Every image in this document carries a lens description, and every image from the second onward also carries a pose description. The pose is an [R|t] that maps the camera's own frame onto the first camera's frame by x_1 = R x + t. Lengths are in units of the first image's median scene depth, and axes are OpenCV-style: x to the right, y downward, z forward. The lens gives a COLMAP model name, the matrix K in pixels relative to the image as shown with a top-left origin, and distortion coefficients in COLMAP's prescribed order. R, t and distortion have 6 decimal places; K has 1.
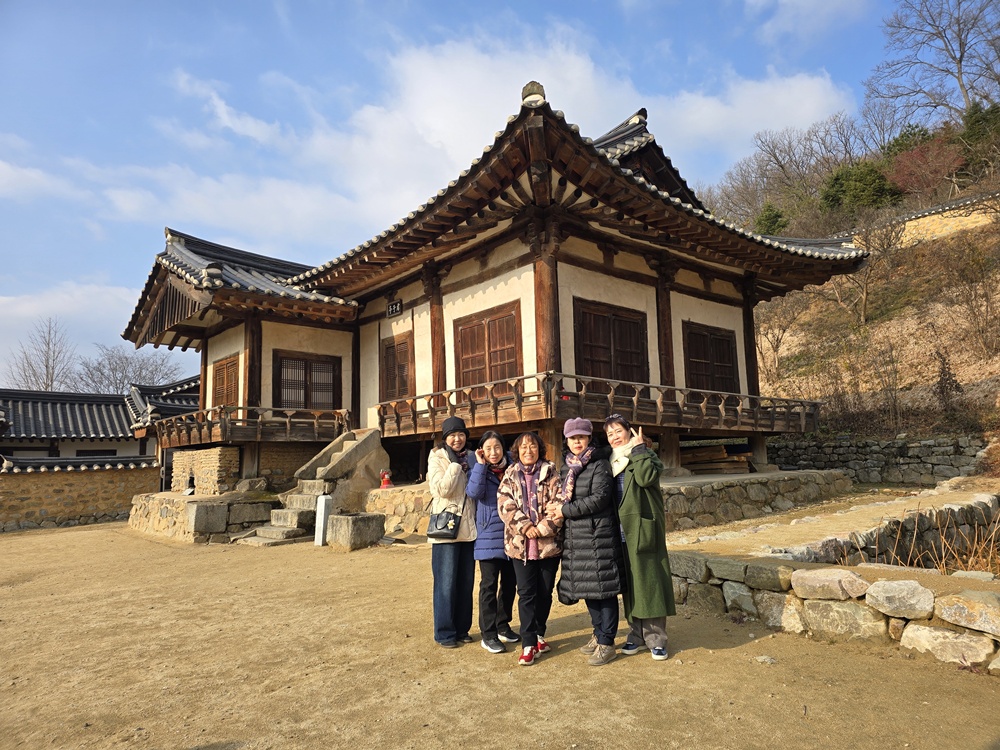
lens RADIAL K [[654.4, 0, 500.9], [0, 654.4, 378.6], [0, 0, 1]] dist [0.055123, -0.034258]
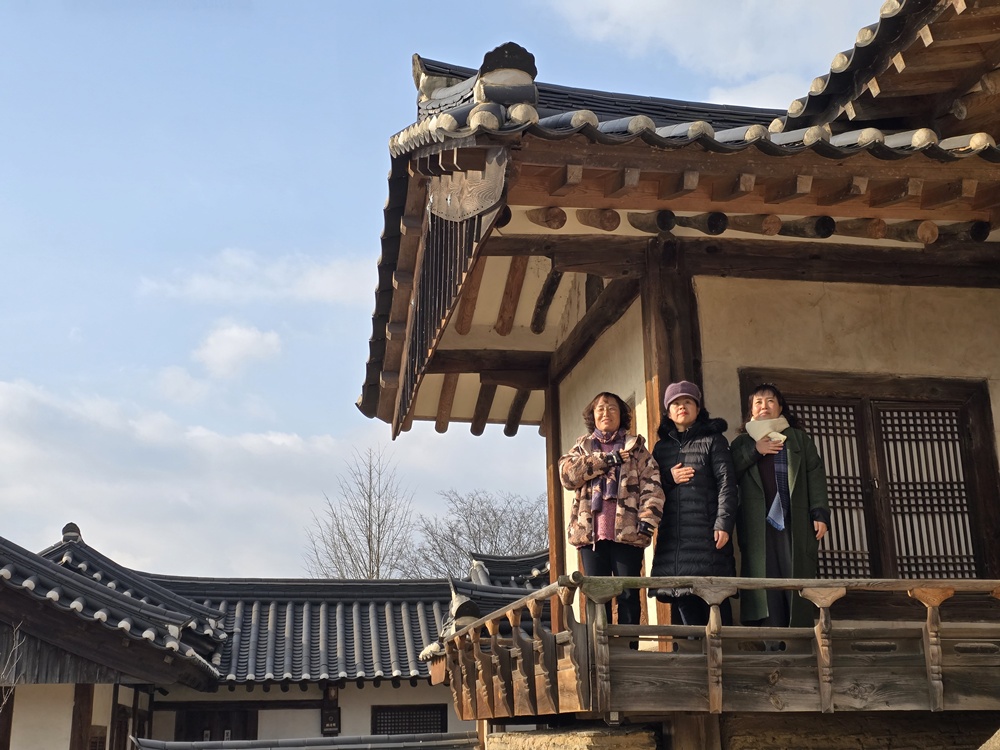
lens RADIAL K [[1286.1, 0, 507.0], [0, 1286.1, 378.2], [0, 0, 1]] dist [0.054227, 0.000000]
pose [[0.860012, -0.126029, -0.494465, -0.166133], [0.063078, 0.987845, -0.142071, 0.031729], [0.506359, 0.090993, 0.857508, 0.495811]]
